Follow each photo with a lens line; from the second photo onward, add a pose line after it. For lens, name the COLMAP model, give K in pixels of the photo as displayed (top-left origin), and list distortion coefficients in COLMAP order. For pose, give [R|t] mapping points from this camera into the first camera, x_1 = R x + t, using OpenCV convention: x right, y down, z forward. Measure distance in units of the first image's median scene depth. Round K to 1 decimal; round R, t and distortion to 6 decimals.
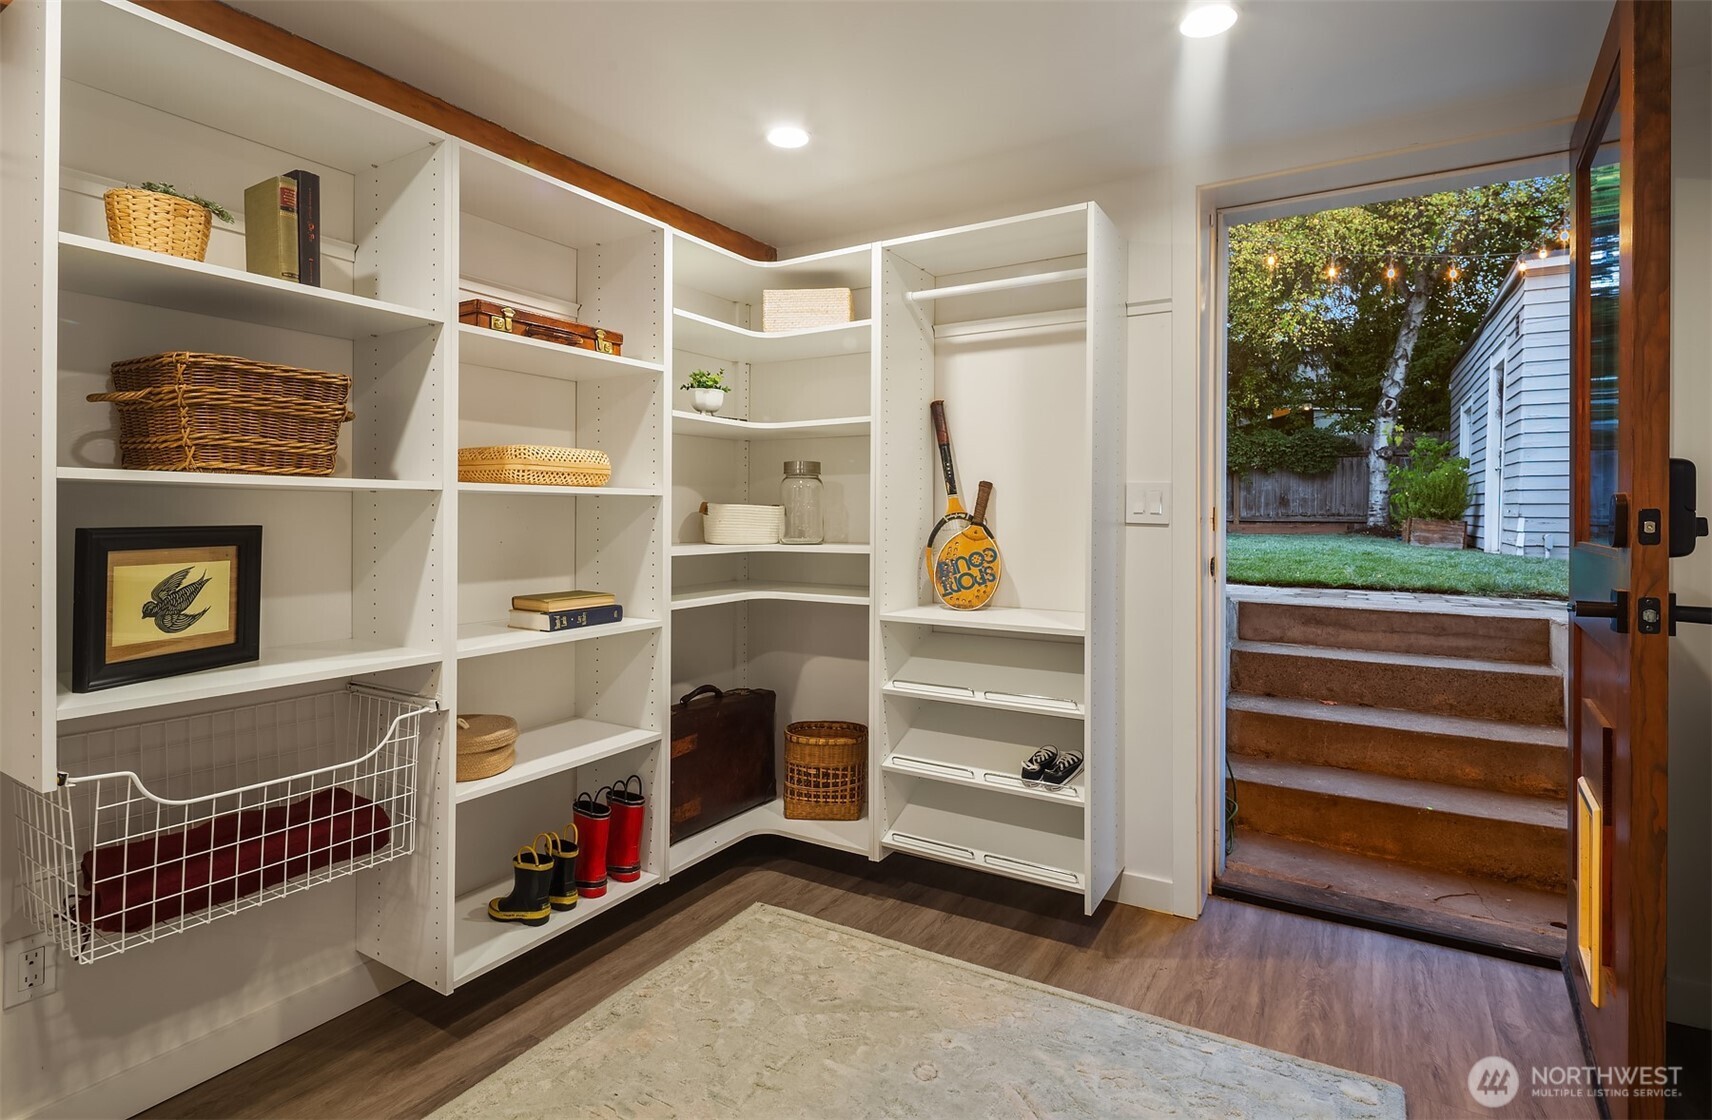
lens RADIAL K [[857.2, 0, 825.1], [0, 857.2, 507.5], [0, 0, 1]] dist [0.002287, 0.000150]
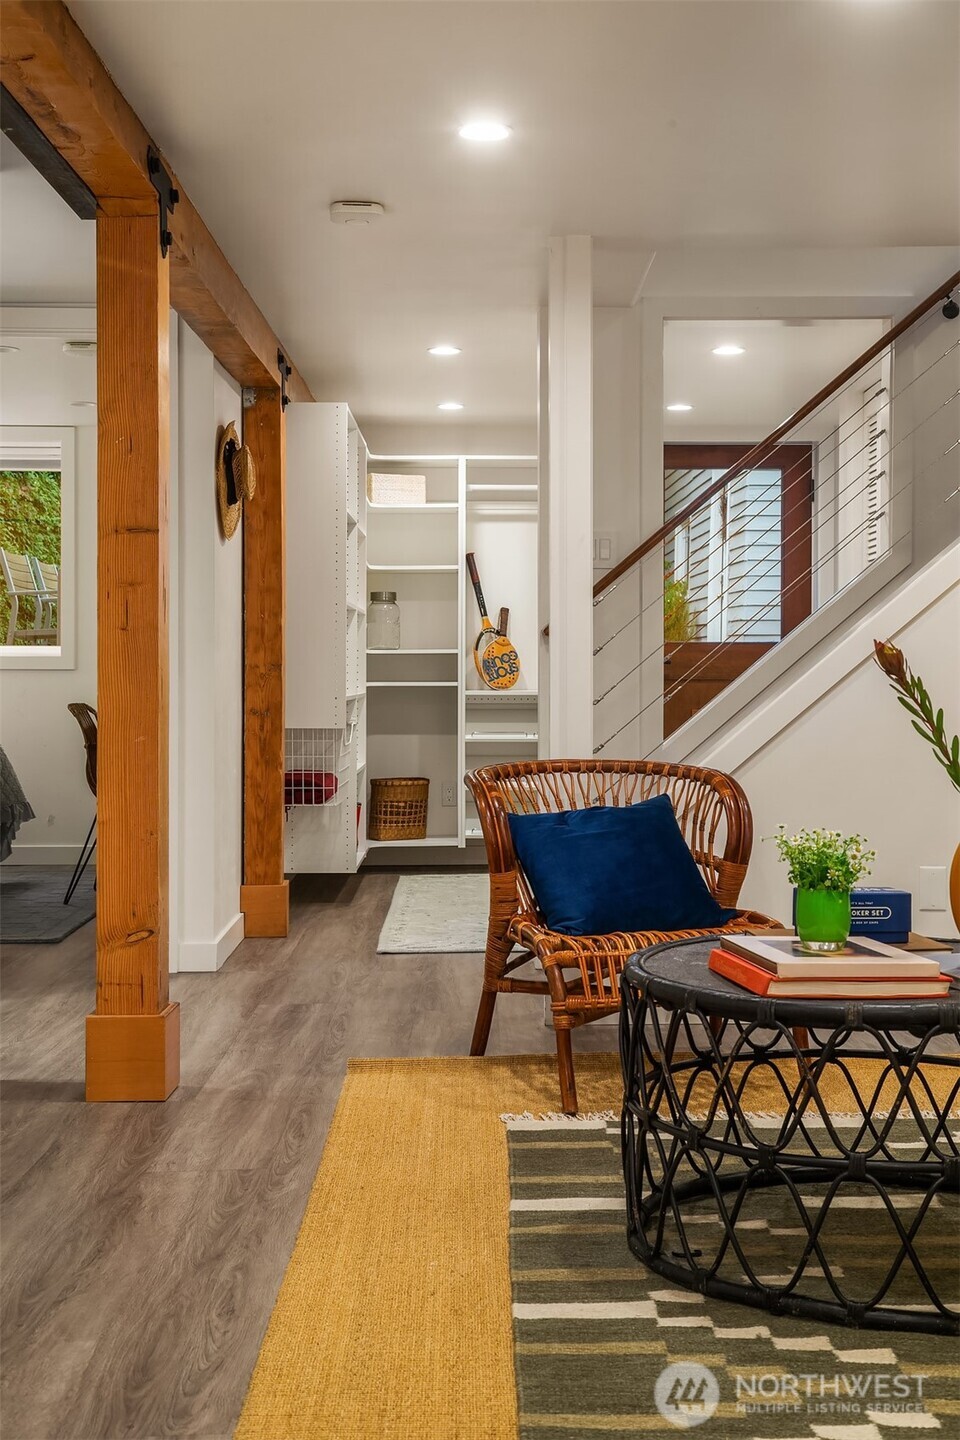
lens RADIAL K [[1826.8, 0, 481.3], [0, 1826.8, 718.2], [0, 0, 1]] dist [0.104305, 0.000000]
pose [[0.847796, -0.019524, 0.529963, -1.557932], [0.001025, 0.999381, 0.035177, 0.050944], [-0.530321, -0.029280, 0.847291, -1.720020]]
